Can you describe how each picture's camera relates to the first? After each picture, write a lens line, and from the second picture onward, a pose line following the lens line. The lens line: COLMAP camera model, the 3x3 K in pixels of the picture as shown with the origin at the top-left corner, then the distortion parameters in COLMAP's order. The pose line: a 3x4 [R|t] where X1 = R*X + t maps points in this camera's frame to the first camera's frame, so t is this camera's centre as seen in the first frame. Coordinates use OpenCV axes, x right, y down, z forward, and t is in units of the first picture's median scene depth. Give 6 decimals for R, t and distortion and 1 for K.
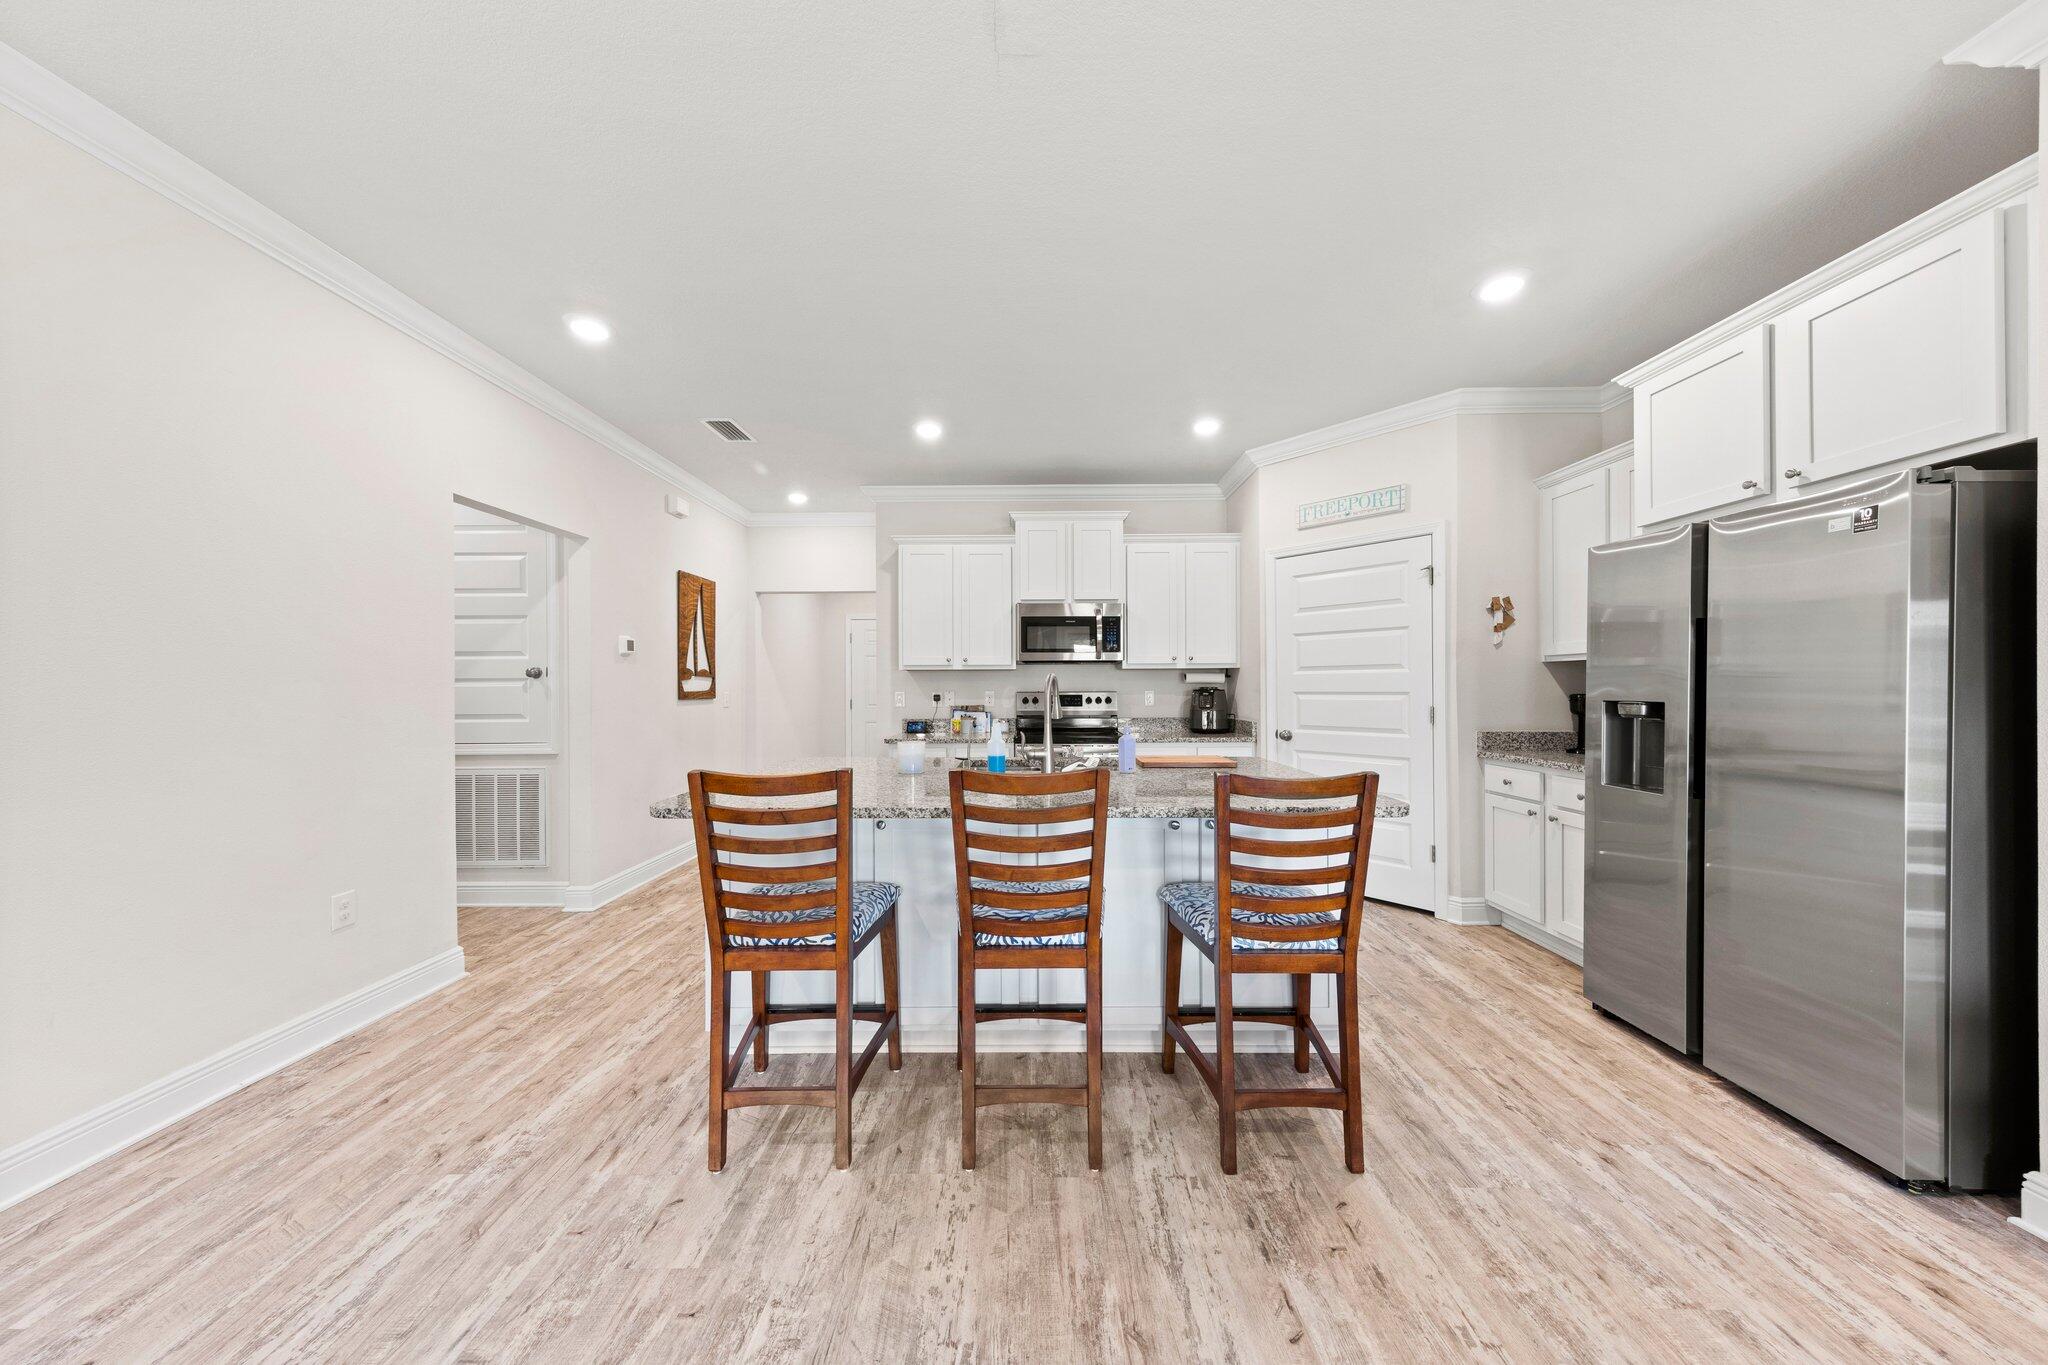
lens RADIAL K [[626.0, 0, 1029.1], [0, 626.0, 685.7], [0, 0, 1]] dist [0.000512, -0.000066]
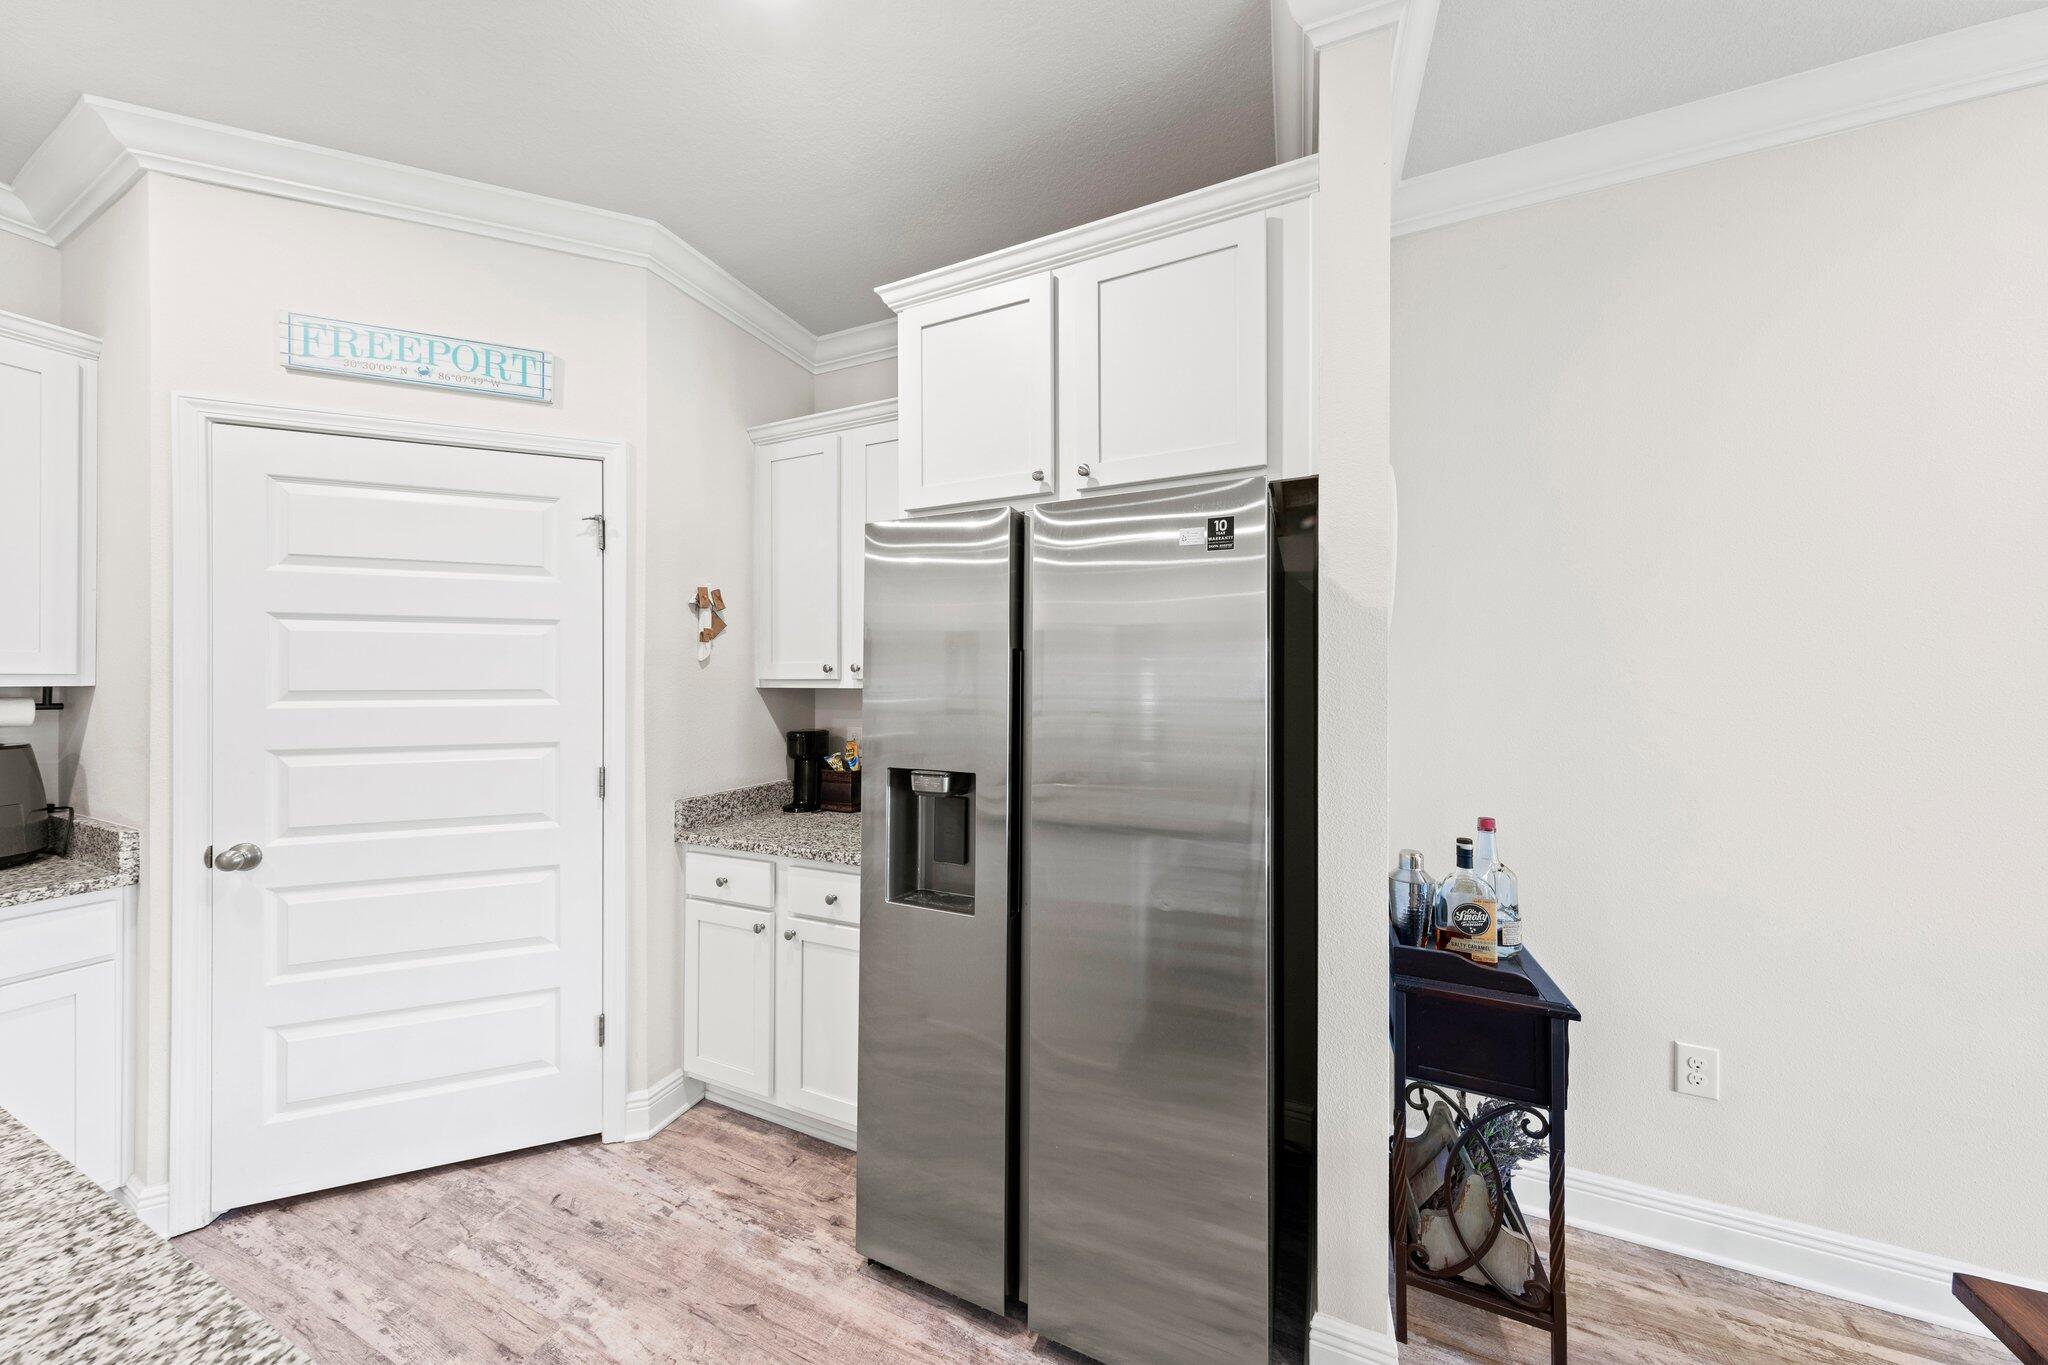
lens RADIAL K [[653.1, 0, 1030.5], [0, 653.1, 680.4], [0, 0, 1]] dist [0.003716, -0.000171]
pose [[0.385377, 0.008249, 0.922722, 0.257377], [-0.001853, 0.999965, -0.008166, -0.041232], [-0.922757, 0.001437, 0.385379, 0.431043]]
